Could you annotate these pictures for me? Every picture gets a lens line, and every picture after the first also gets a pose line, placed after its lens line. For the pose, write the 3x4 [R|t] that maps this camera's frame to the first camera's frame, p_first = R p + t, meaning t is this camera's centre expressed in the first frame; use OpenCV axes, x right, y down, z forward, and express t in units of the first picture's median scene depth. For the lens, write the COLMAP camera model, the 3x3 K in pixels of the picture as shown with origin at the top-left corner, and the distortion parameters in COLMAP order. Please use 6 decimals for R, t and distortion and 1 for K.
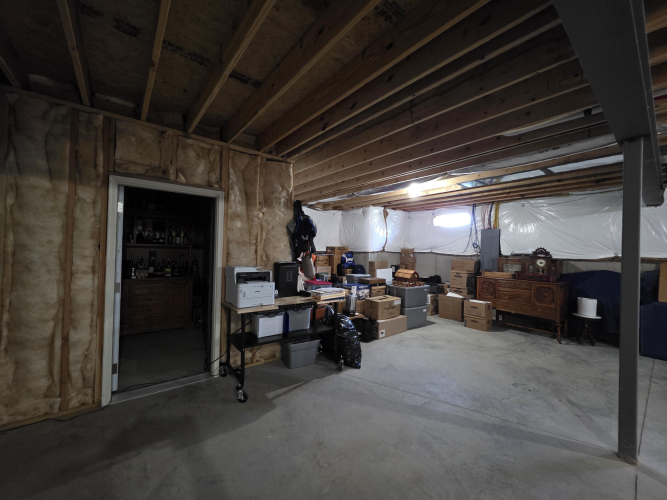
lens RADIAL K [[271.3, 0, 333.5], [0, 271.3, 250.0], [0, 0, 1]] dist [0.001514, 0.000141]
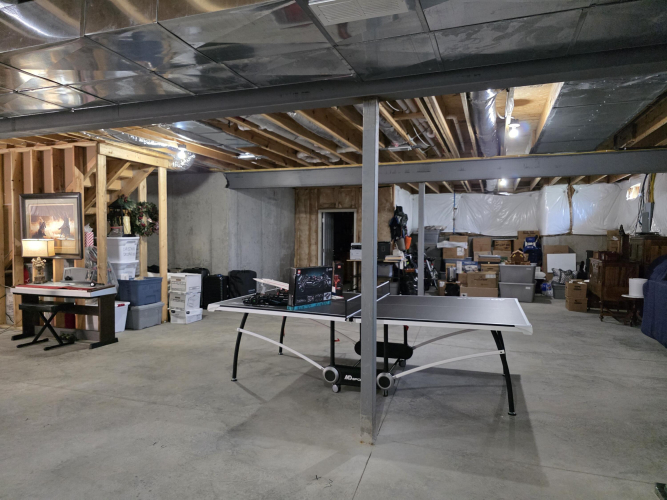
lens RADIAL K [[446.5, 0, 333.5], [0, 446.5, 250.0], [0, 0, 1]] dist [-0.000792, -0.000274]
pose [[0.526718, -0.000075, -0.850040, 2.157896], [0.014921, 0.999847, 0.009157, 0.067660], [0.849909, -0.017506, 0.526638, -0.884903]]
